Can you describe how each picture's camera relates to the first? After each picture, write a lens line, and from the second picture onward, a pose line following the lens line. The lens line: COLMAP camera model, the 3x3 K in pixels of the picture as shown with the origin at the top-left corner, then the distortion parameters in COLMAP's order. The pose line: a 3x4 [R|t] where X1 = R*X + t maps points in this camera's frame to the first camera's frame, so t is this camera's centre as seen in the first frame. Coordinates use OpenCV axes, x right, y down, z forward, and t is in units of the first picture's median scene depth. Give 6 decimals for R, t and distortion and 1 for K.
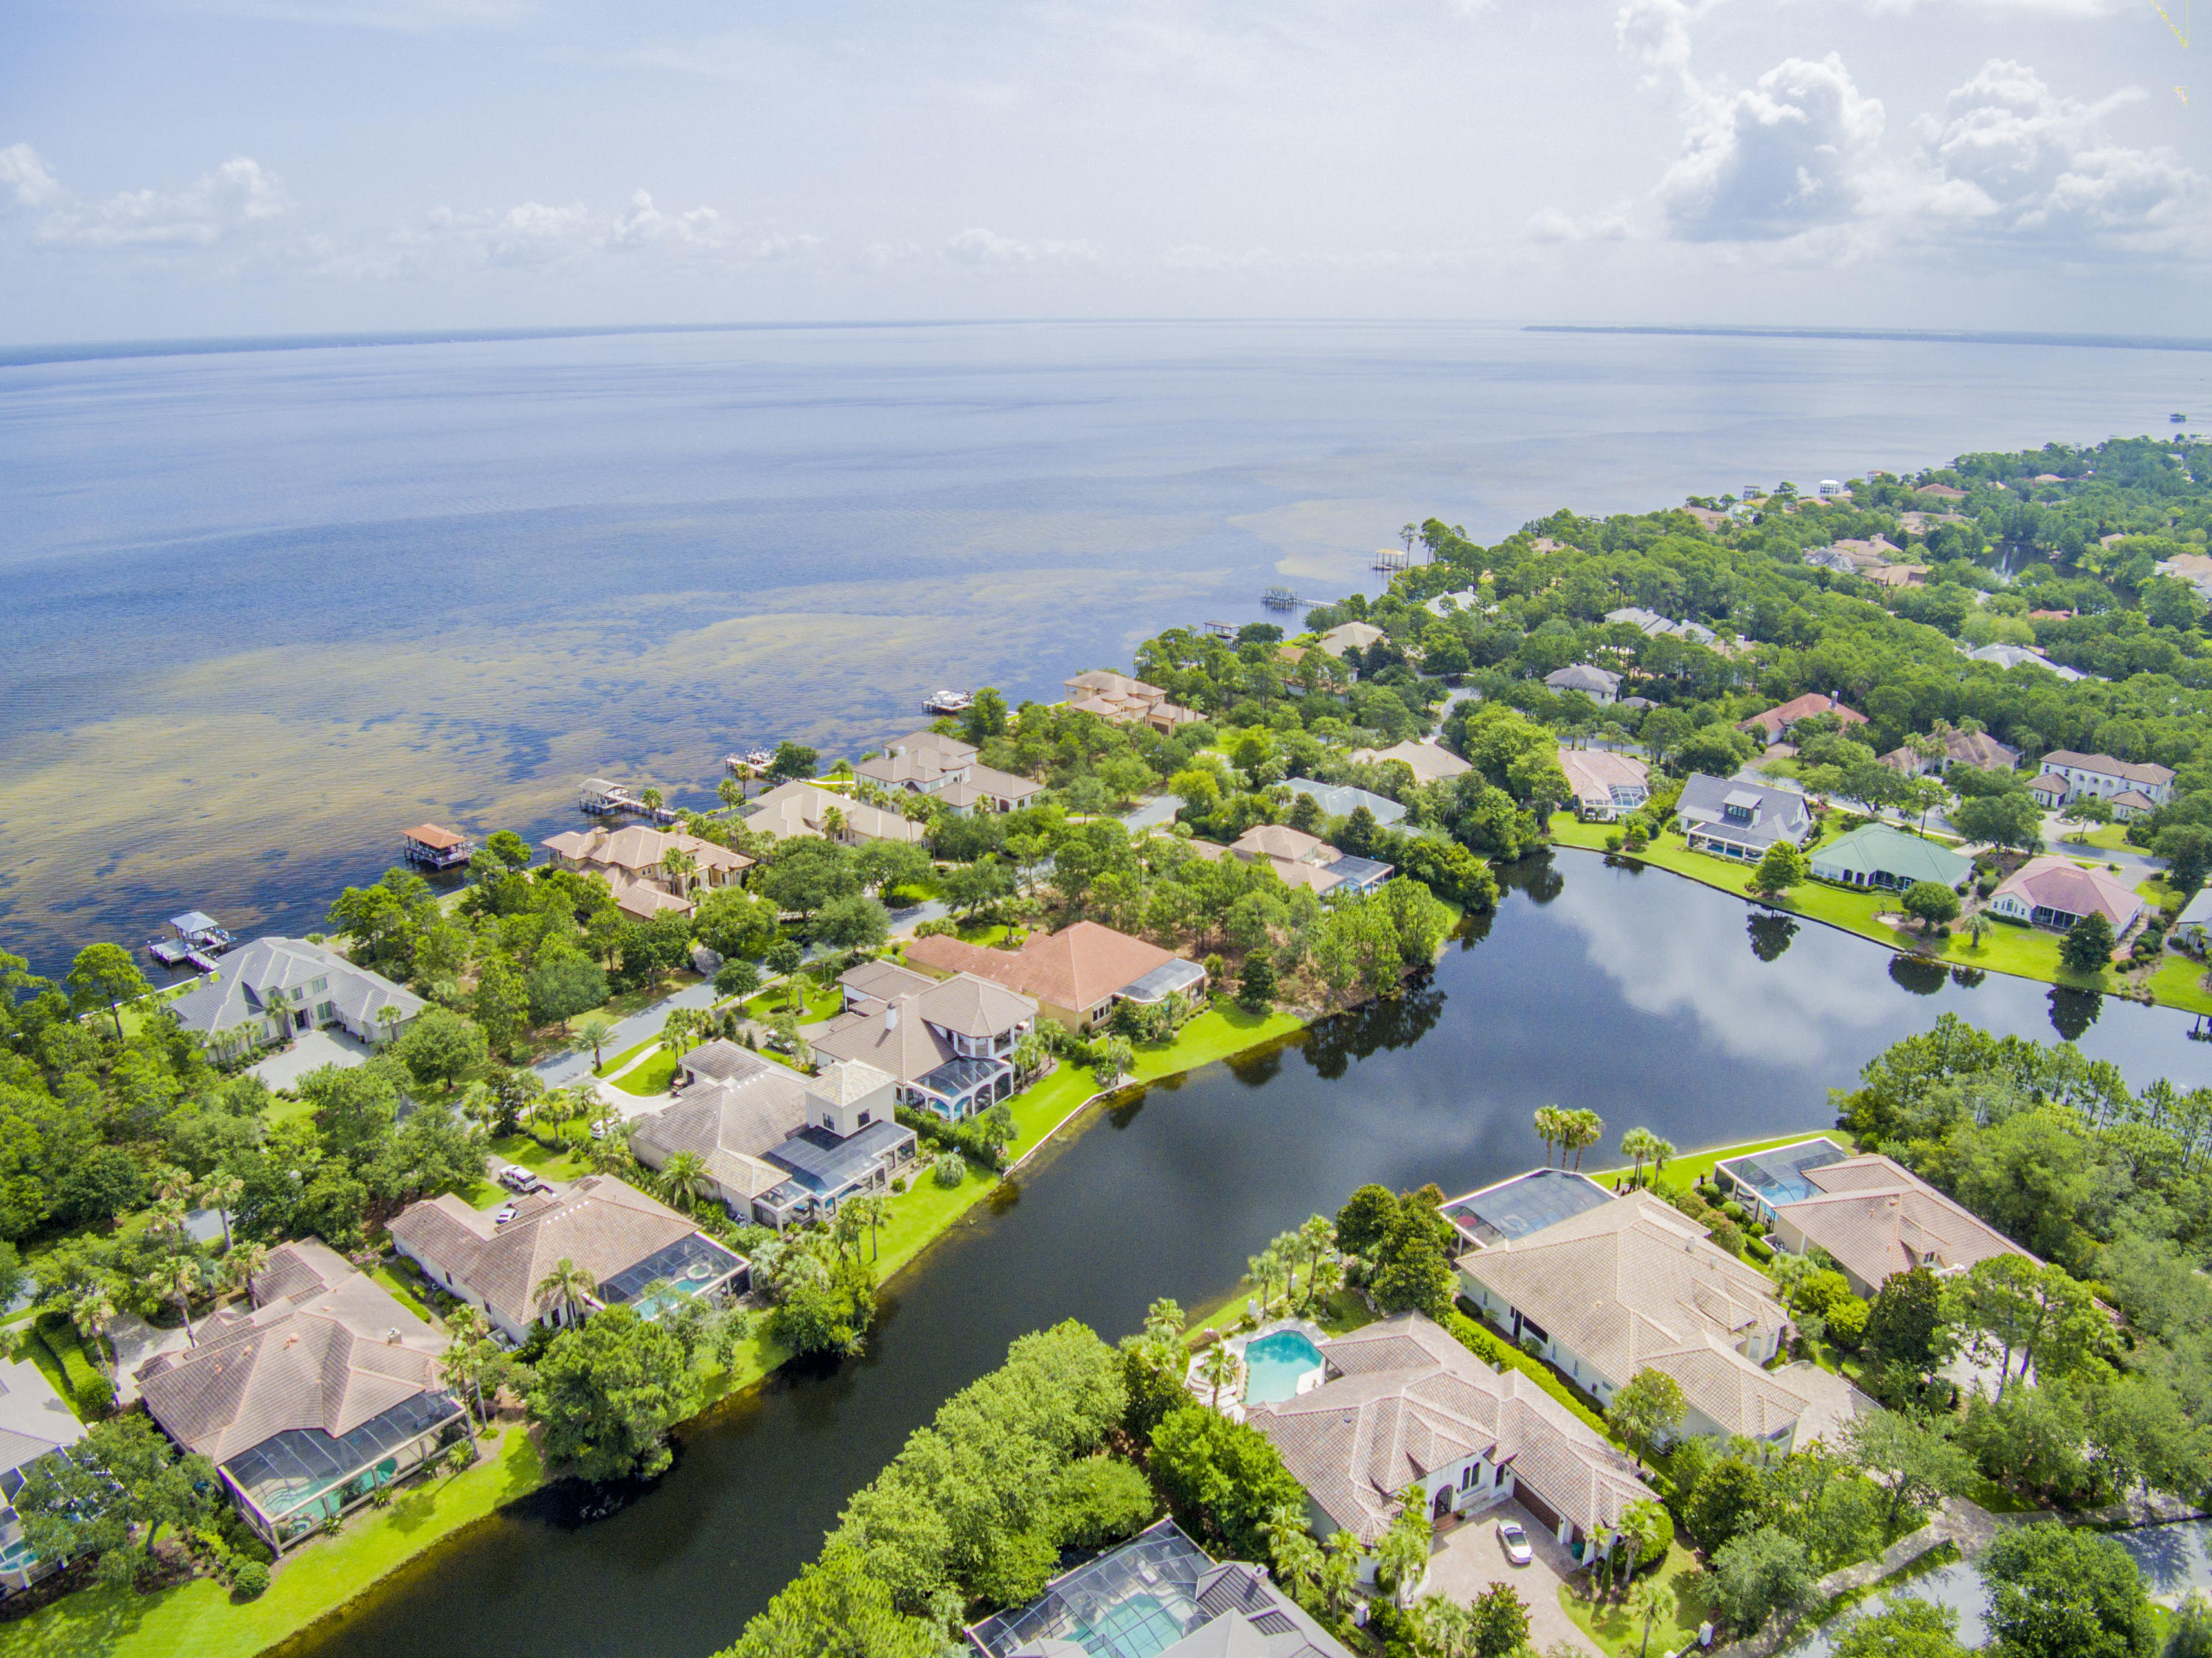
lens RADIAL K [[1476.1, 0, 1107.4], [0, 1476.1, 823.3], [0, 0, 1]] dist [-0.071360, 0.001112]
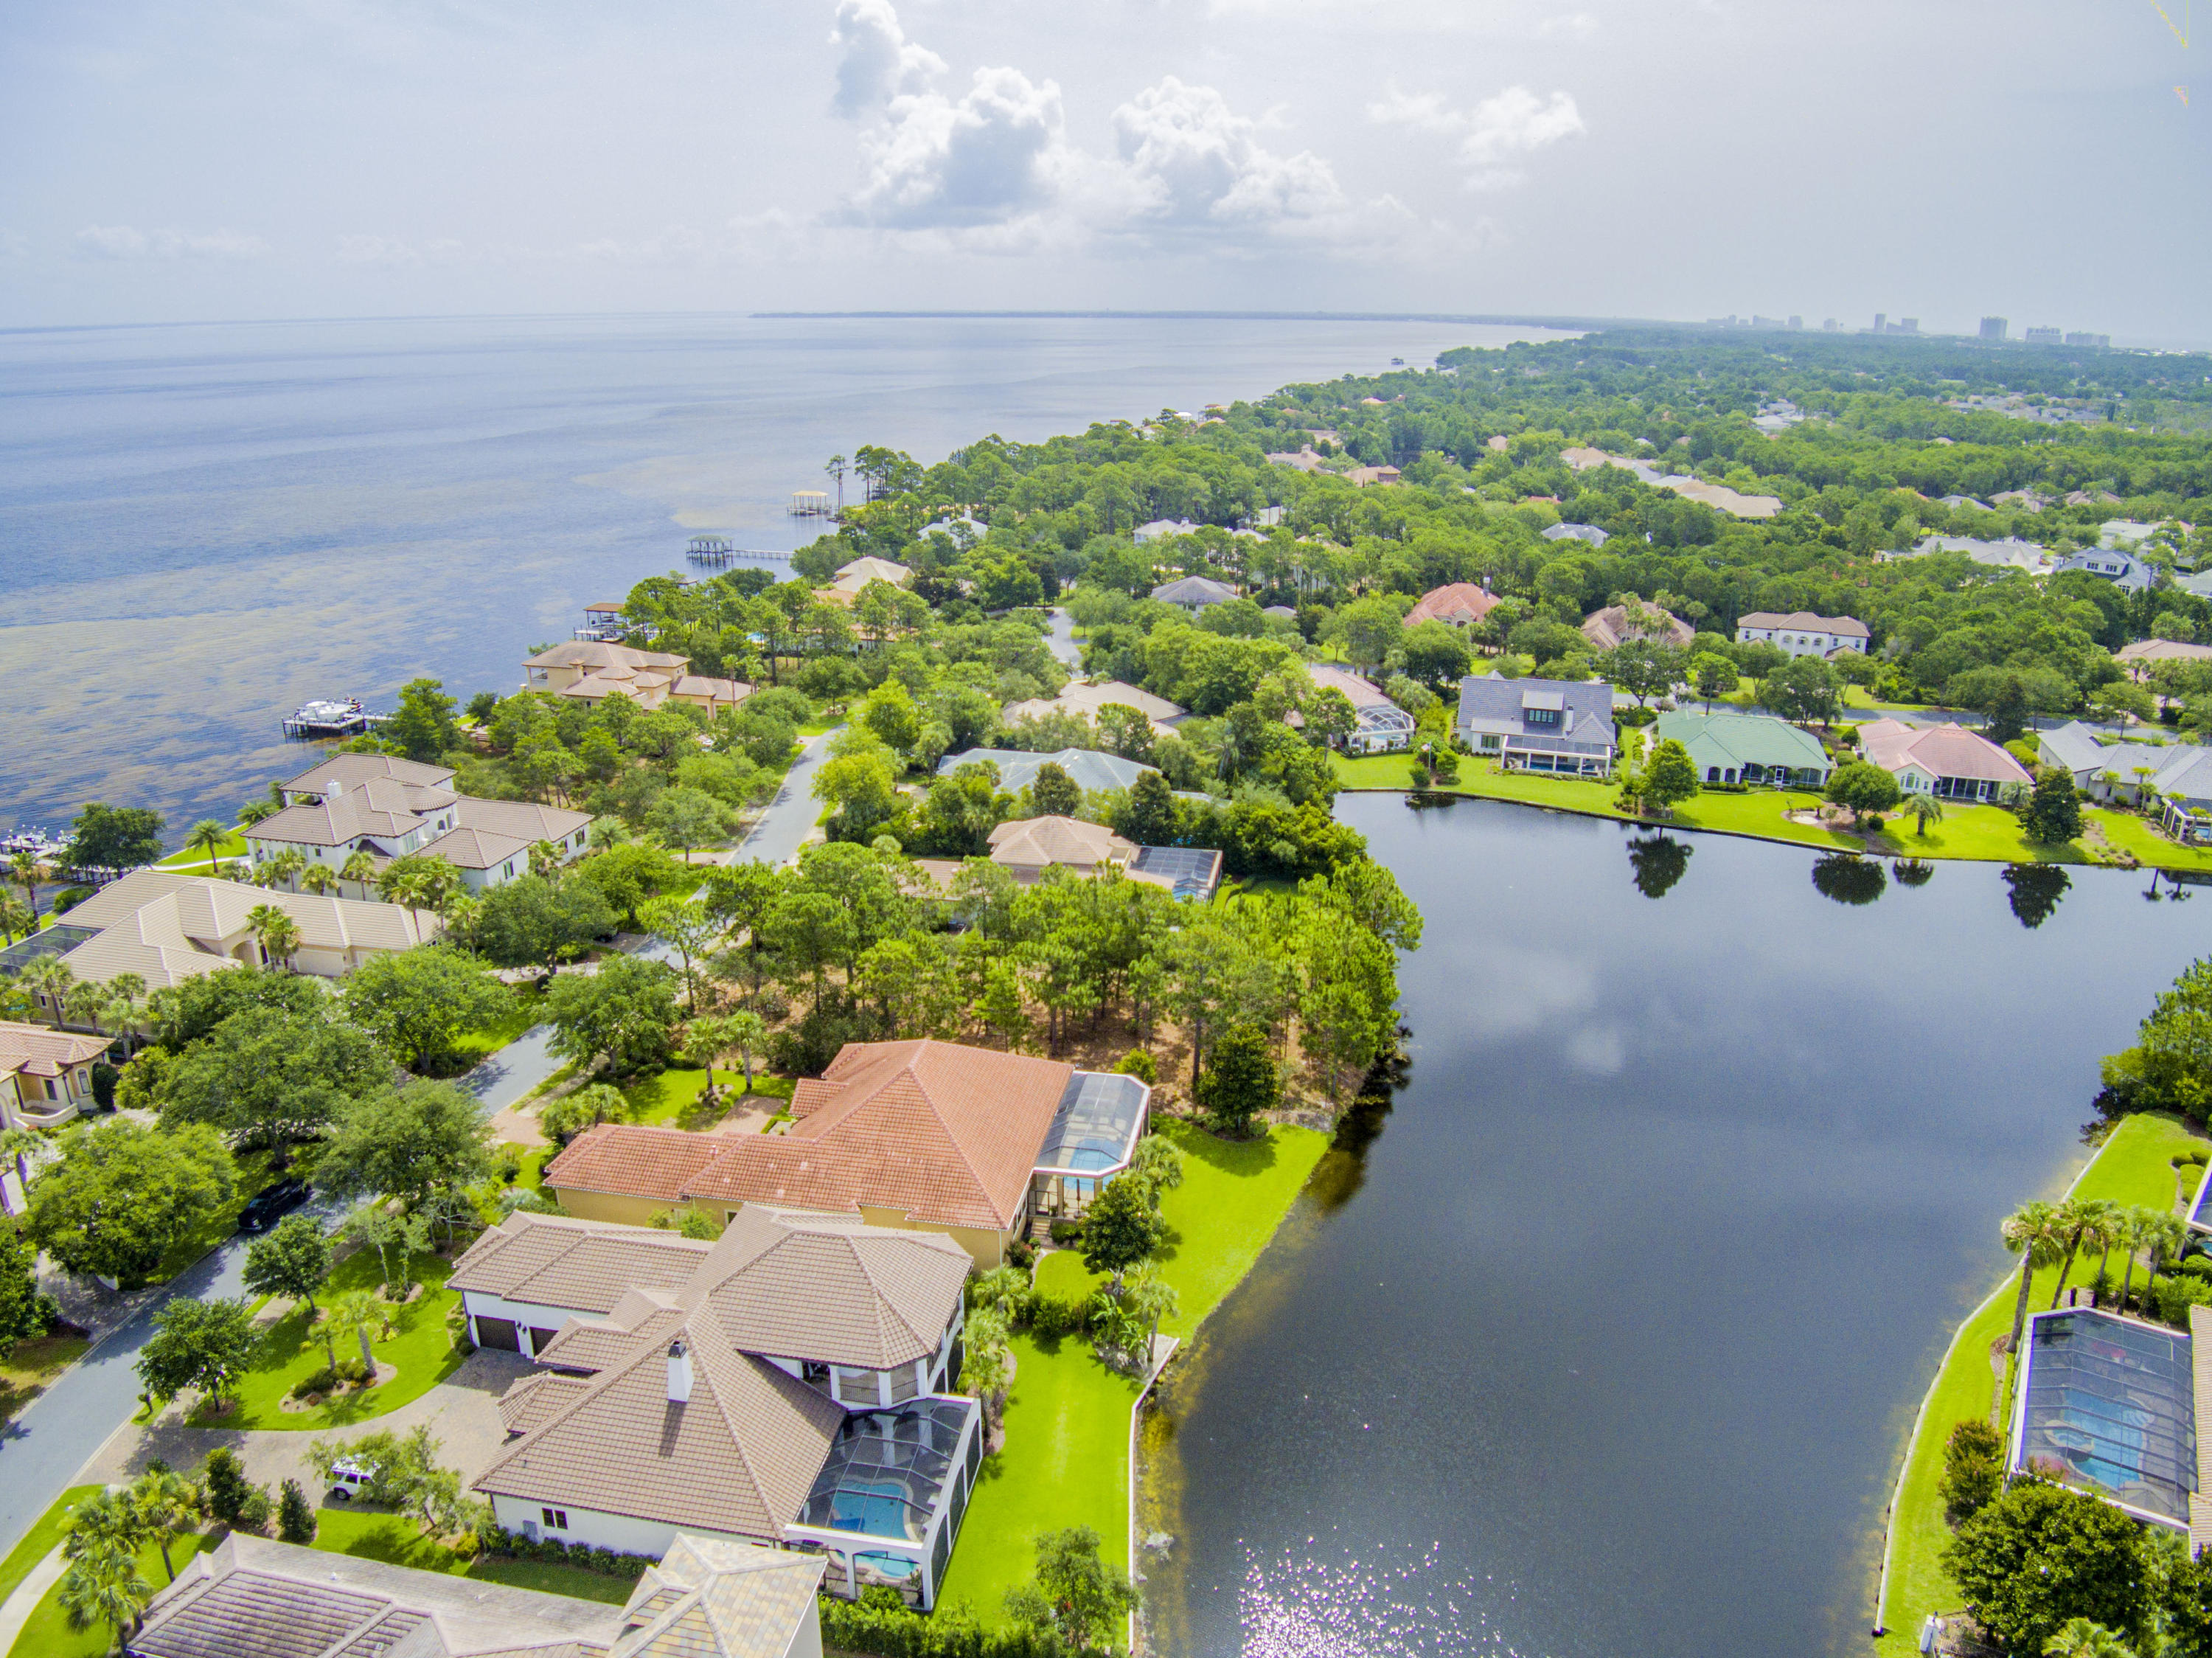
lens RADIAL K [[1476.1, 0, 1105.8], [0, 1476.1, 823.7], [0, 0, 1]] dist [-0.071360, 0.001112]
pose [[0.879925, -0.146943, 0.451818, -0.143189], [0.144325, 0.988702, 0.040476, -0.016875], [-0.452661, 0.029592, 0.891191, 0.396897]]
